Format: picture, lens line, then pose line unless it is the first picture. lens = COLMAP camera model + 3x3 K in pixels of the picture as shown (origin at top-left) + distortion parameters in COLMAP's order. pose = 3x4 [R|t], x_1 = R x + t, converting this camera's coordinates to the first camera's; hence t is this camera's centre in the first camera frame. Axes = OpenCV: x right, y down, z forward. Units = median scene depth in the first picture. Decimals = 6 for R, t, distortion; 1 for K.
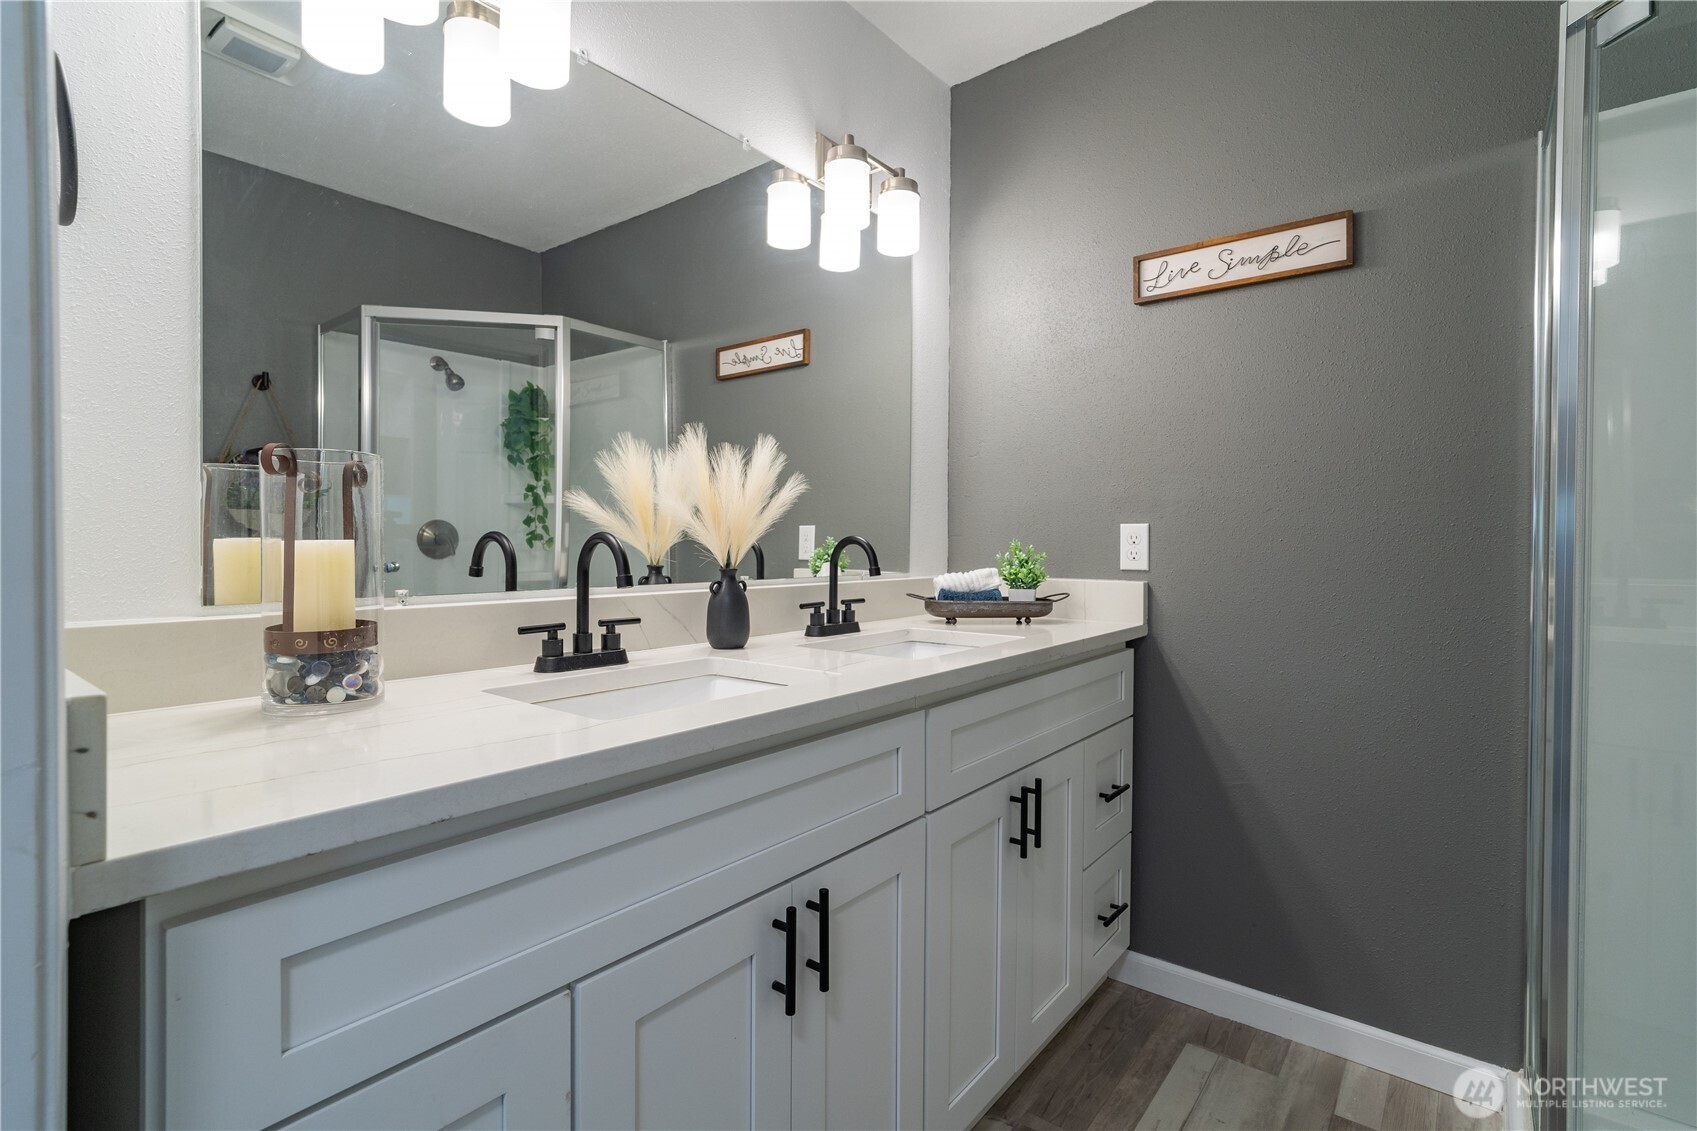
lens RADIAL K [[810.1, 0, 848.5], [0, 810.1, 546.9], [0, 0, 1]] dist [-0.001827, 0.000163]
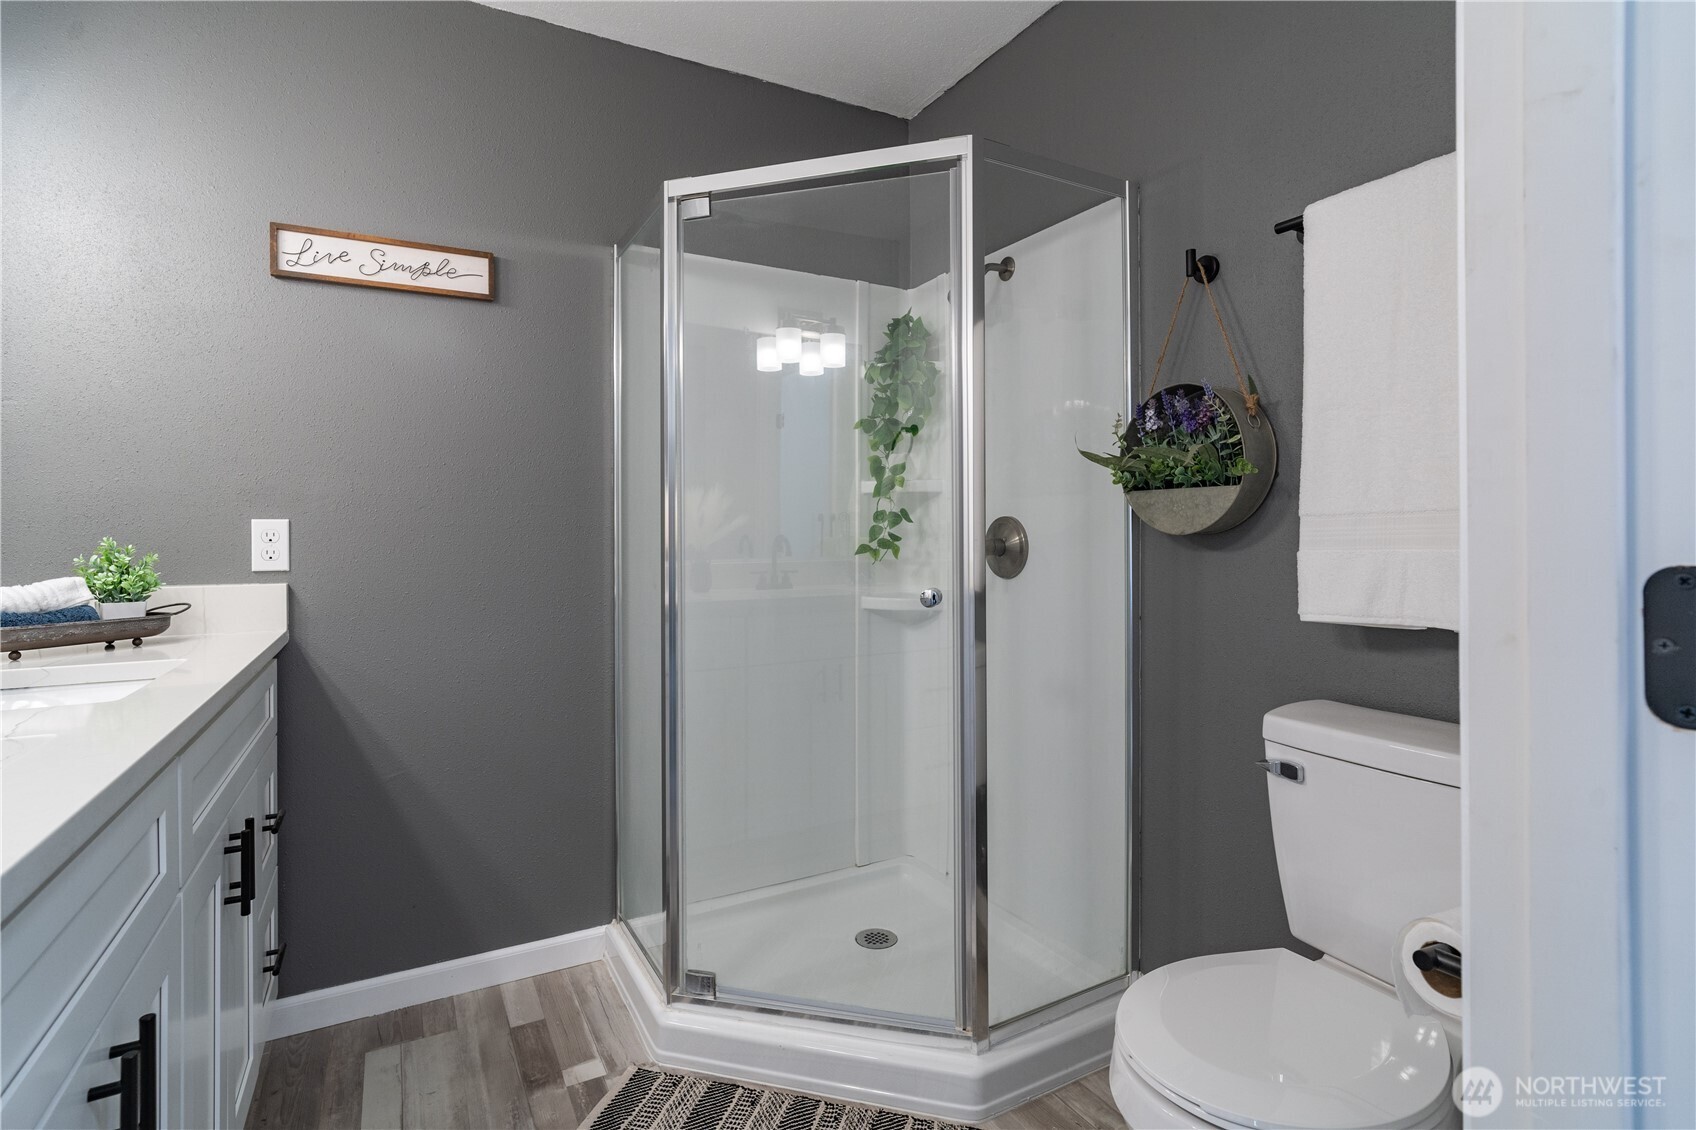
lens RADIAL K [[824.9, 0, 846.4], [0, 824.9, 531.6], [0, 0, 1]] dist [0.001543, 0.000462]
pose [[0.391366, -0.001174, 0.920234, -0.248128], [0.016251, 0.999852, -0.005636, 0.000556], [-0.920092, 0.017161, 0.391327, 0.062878]]
